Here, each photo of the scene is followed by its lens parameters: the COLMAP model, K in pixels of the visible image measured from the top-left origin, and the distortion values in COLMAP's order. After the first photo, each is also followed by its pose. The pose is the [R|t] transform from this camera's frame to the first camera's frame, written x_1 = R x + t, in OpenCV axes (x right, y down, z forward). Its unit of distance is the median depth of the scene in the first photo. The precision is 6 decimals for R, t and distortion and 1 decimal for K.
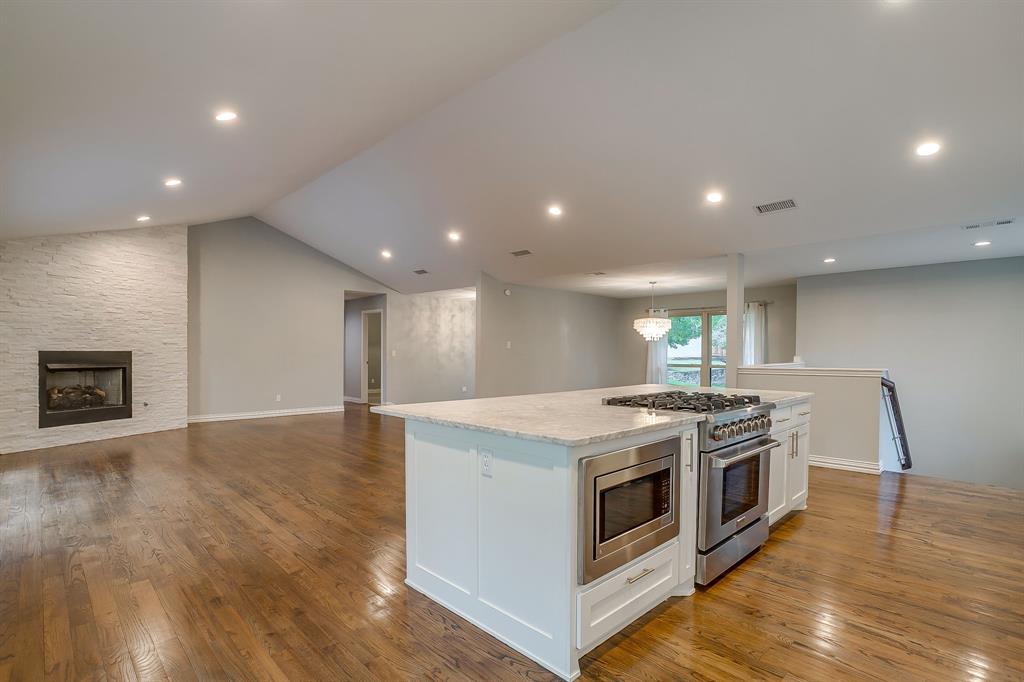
lens RADIAL K [[497.4, 0, 510.1], [0, 497.4, 336.8], [0, 0, 1]] dist [-0.066420, 0.037347]
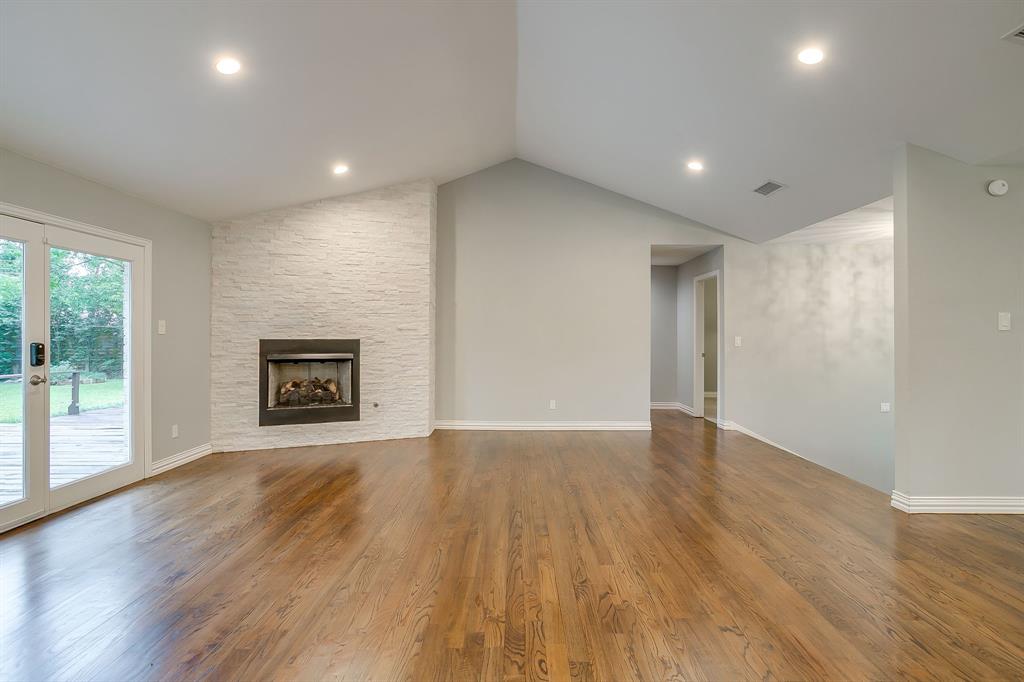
lens RADIAL K [[497.4, 0, 510.1], [0, 497.4, 336.8], [0, 0, 1]] dist [-0.066420, 0.037347]
pose [[0.704407, -0.001705, -0.709794, -0.005791], [0.023216, 0.999517, 0.020639, 0.013690], [0.709416, -0.031016, 0.704107, 0.587584]]
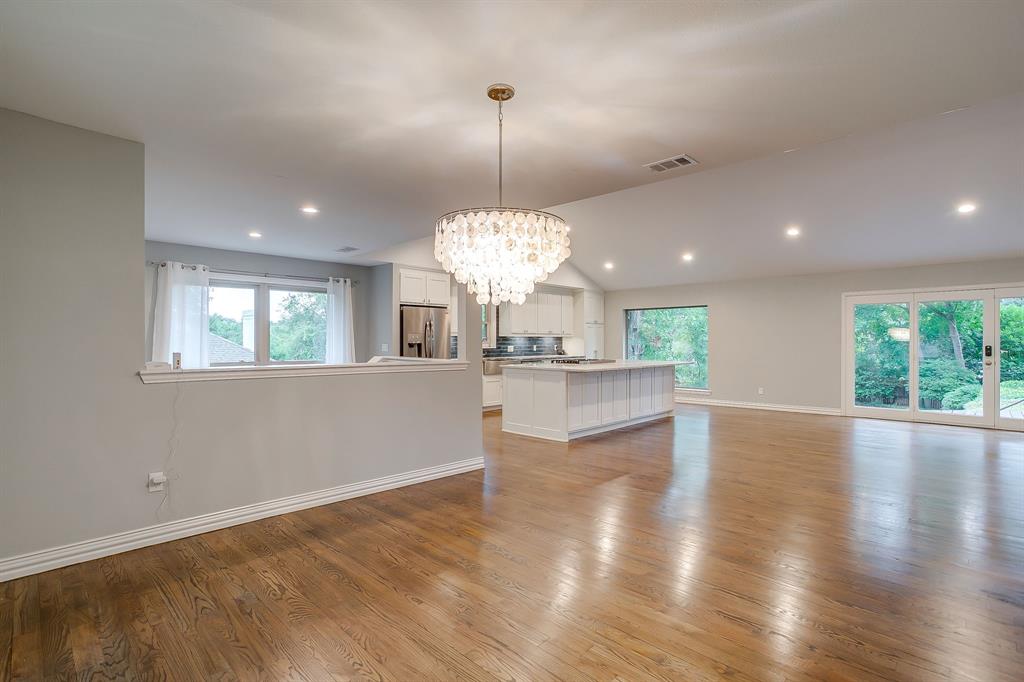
lens RADIAL K [[497.4, 0, 510.1], [0, 497.4, 336.8], [0, 0, 1]] dist [-0.066420, 0.037347]
pose [[-0.999830, -0.003862, -0.018046, 0.350669], [-0.003180, 0.999287, -0.037625, 0.041277], [0.018178, -0.037561, -0.999129, 1.578025]]
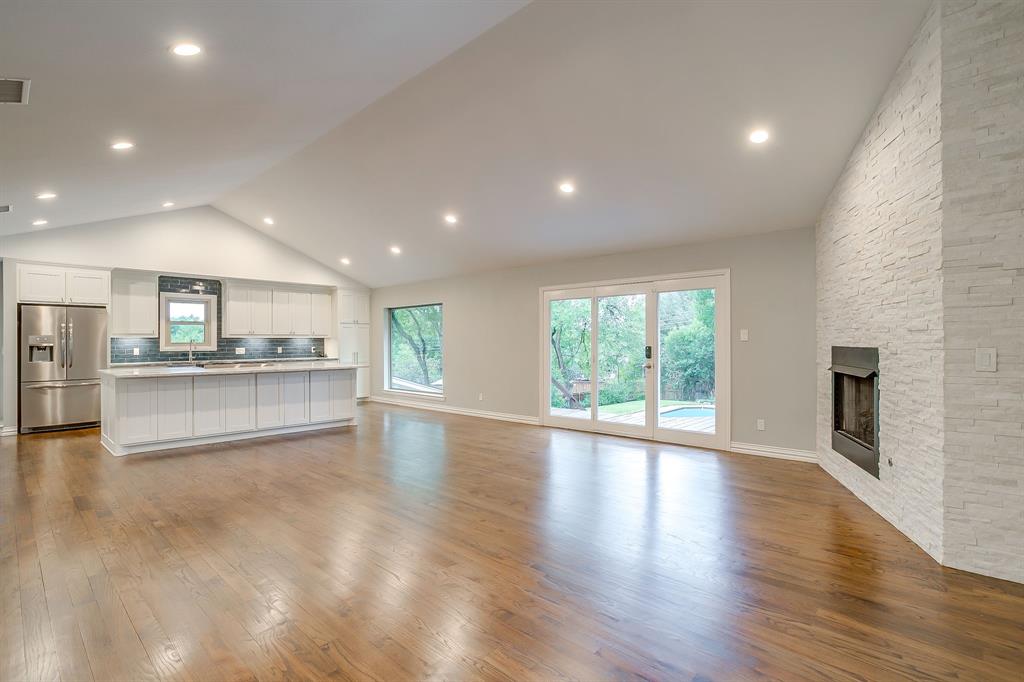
lens RADIAL K [[497.4, 0, 510.1], [0, 497.4, 336.8], [0, 0, 1]] dist [-0.066420, 0.037347]
pose [[-0.999306, 0.000484, -0.037237, -0.374641], [0.001954, 0.999220, -0.039444, 0.036877], [0.037189, -0.039490, -0.998528, 1.487228]]
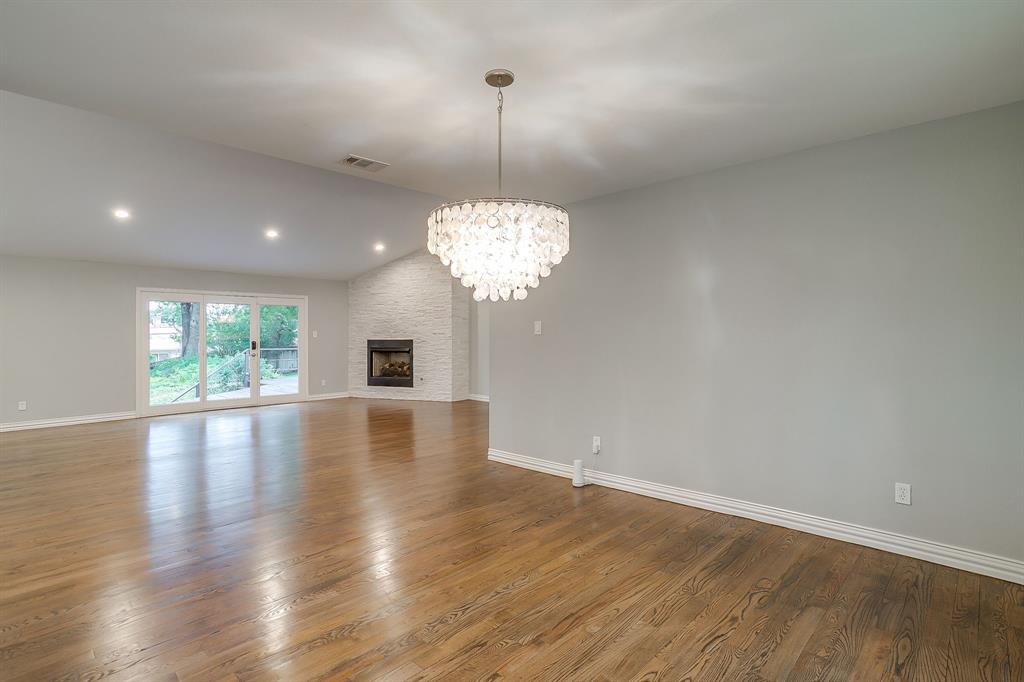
lens RADIAL K [[497.4, 0, 510.1], [0, 497.4, 336.8], [0, 0, 1]] dist [-0.066420, 0.037347]
pose [[0.021730, -0.000892, -0.999763, 0.652375], [0.035150, 0.999382, -0.000127, 0.031126], [0.999146, -0.035139, 0.021747, 1.243722]]
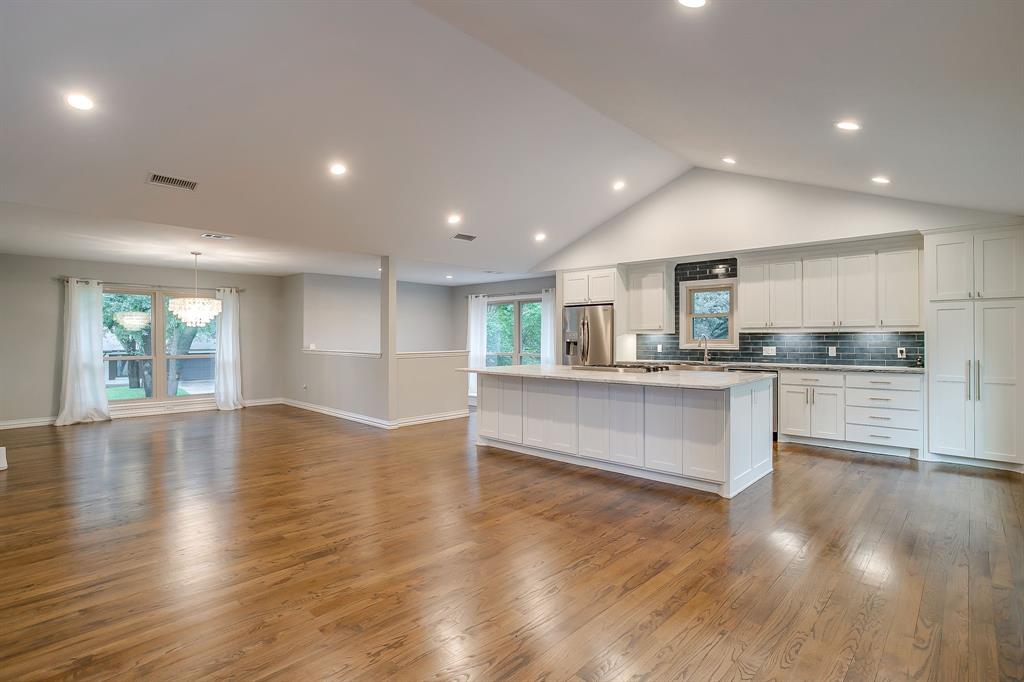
lens RADIAL K [[497.4, 0, 510.1], [0, 497.4, 336.8], [0, 0, 1]] dist [-0.066420, 0.037347]
pose [[-0.032259, 0.002612, 0.999476, -0.629775], [-0.031341, 0.999502, -0.003624, 0.012571], [-0.998988, -0.031441, -0.032161, 0.648108]]
